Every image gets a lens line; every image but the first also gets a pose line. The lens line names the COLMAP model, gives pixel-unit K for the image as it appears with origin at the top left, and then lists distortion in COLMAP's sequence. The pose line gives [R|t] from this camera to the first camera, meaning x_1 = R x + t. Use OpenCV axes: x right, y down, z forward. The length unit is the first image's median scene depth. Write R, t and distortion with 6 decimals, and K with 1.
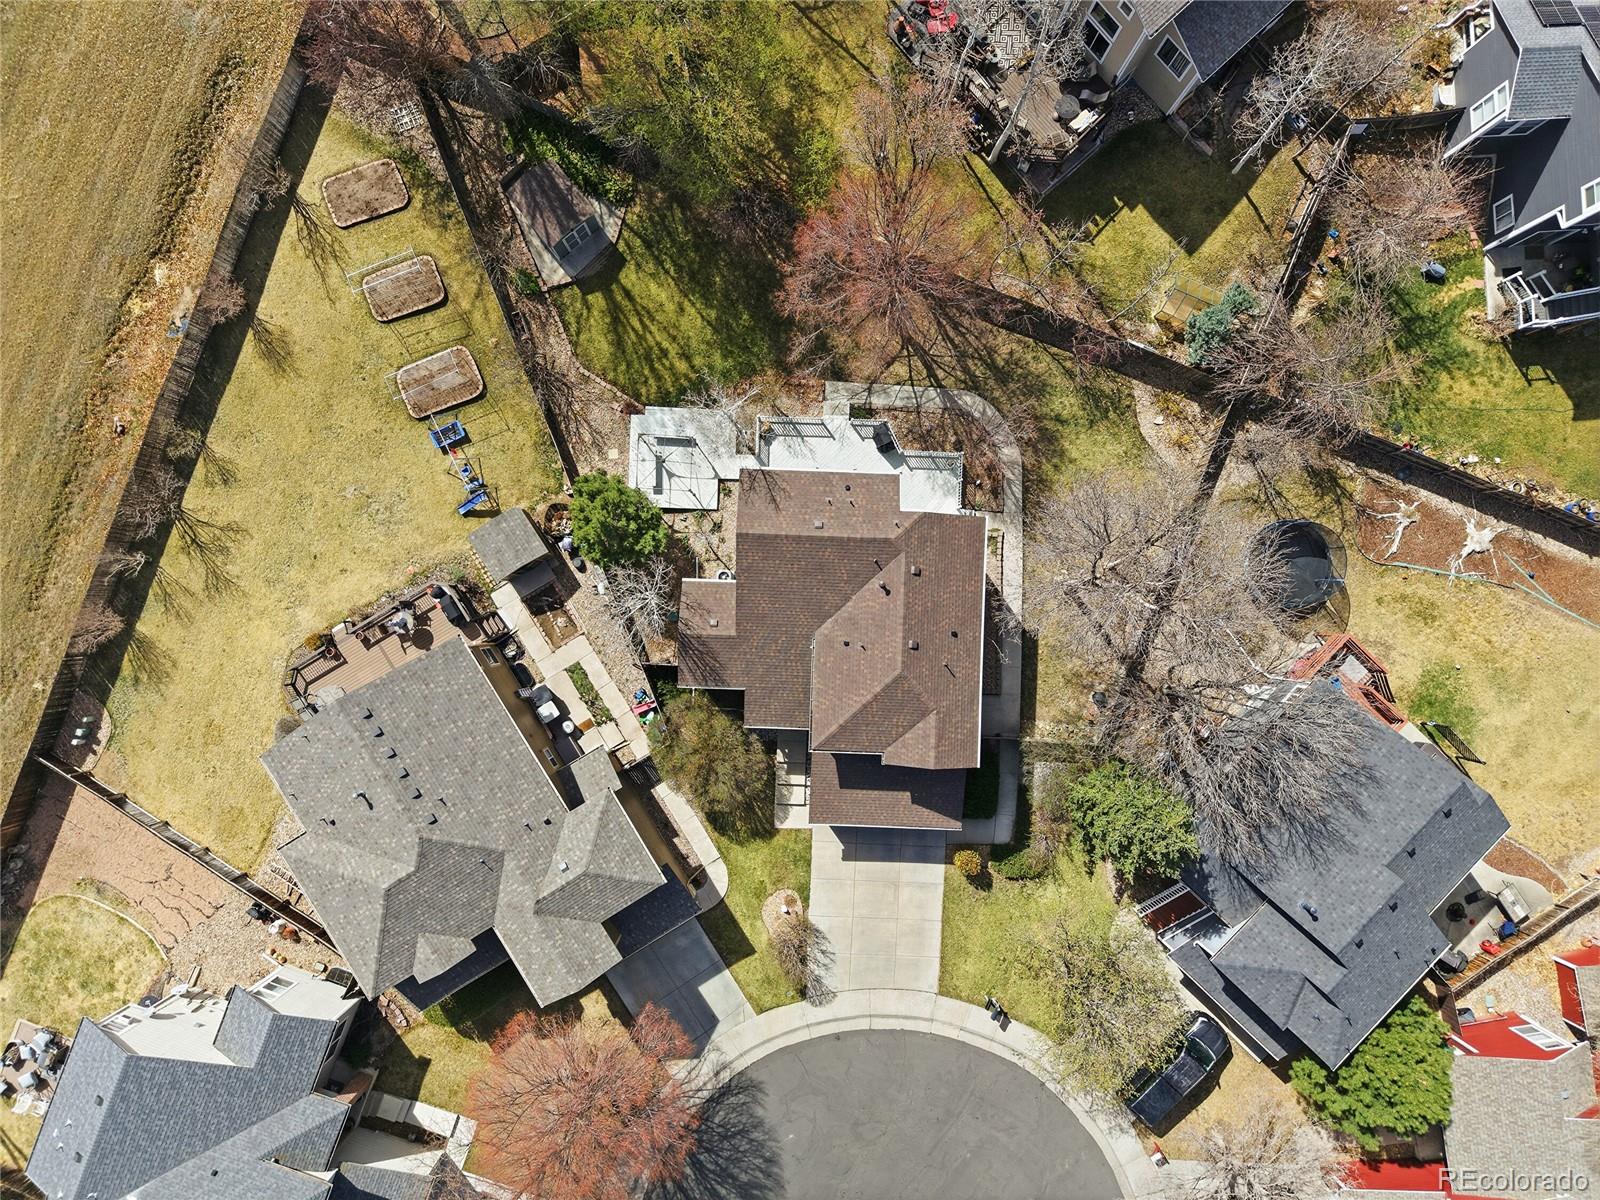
lens RADIAL K [[1035.0, 0, 800.0], [0, 1035.0, 600.0], [0, 0, 1]] dist [0.006760, -0.000575]
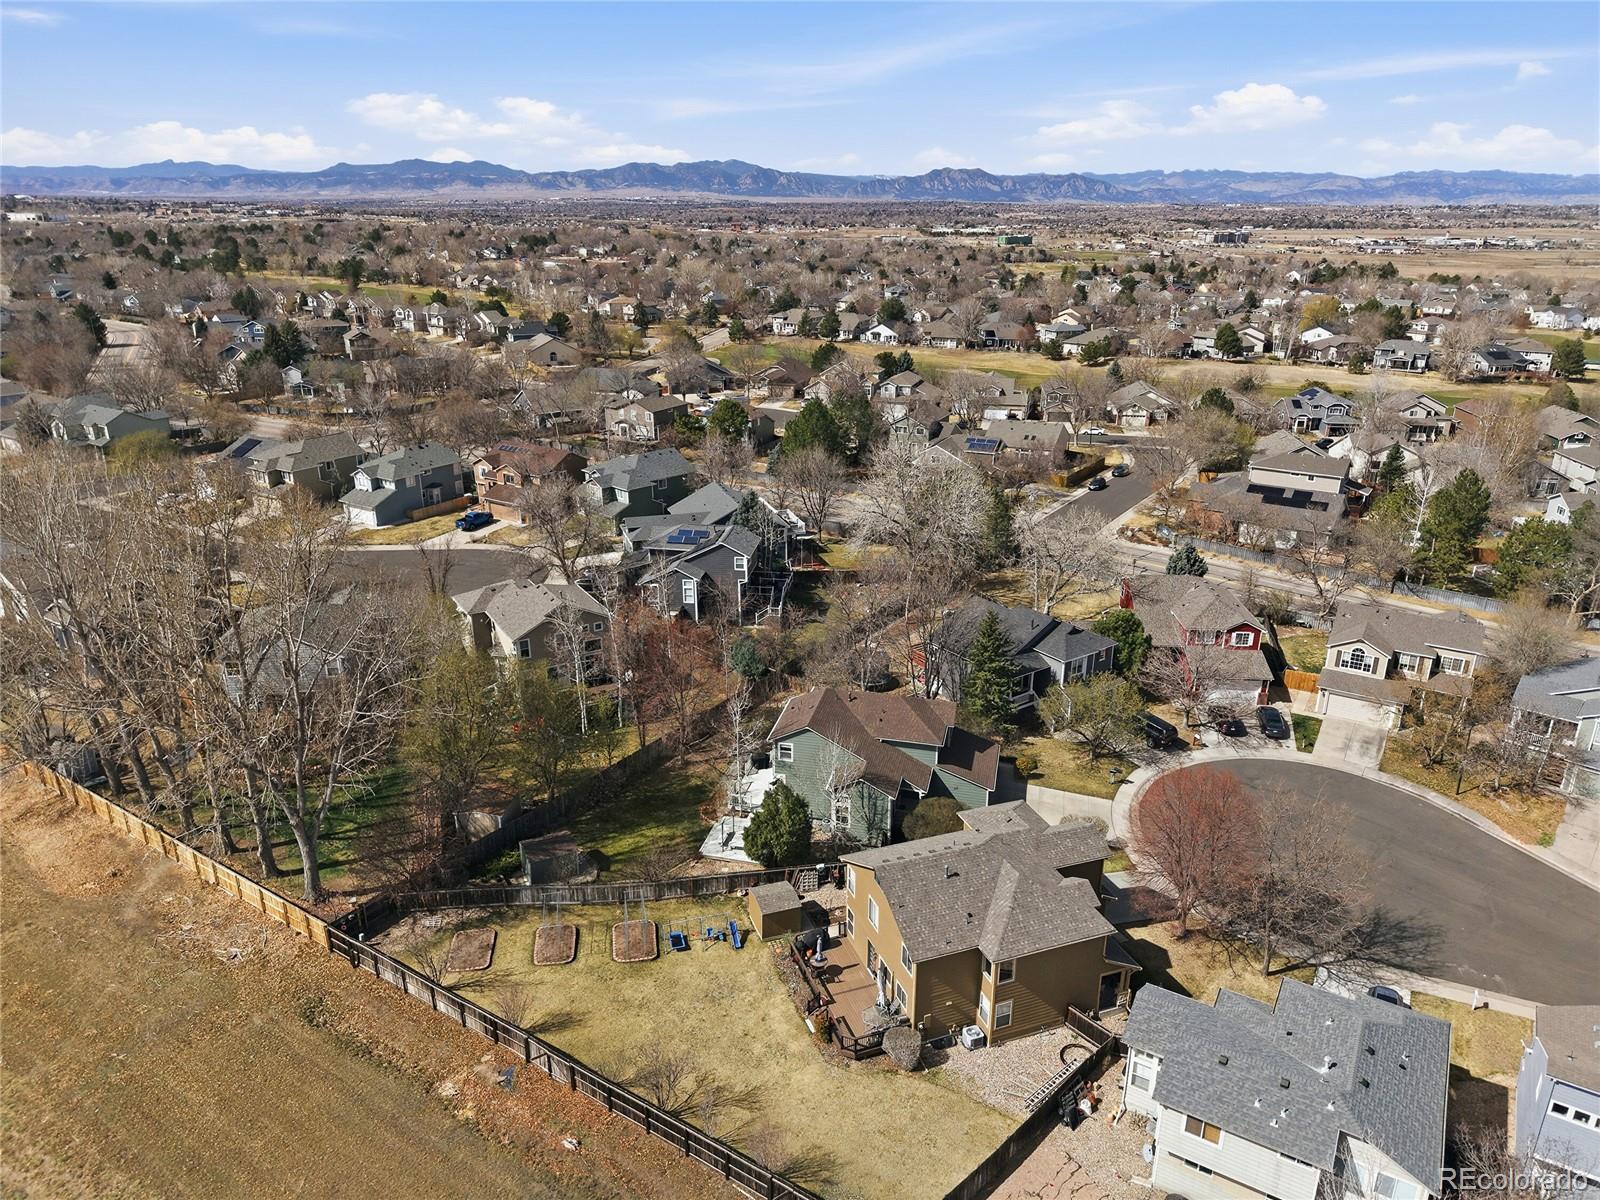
lens RADIAL K [[1035.0, 0, 800.0], [0, 1035.0, 600.0], [0, 0, 1]] dist [0.006760, -0.000575]
pose [[0.198704, -0.356164, 0.913052, -1.301804], [0.979992, 0.083147, -0.180838, 0.177244], [-0.011510, 0.930717, 0.365559, 0.153829]]
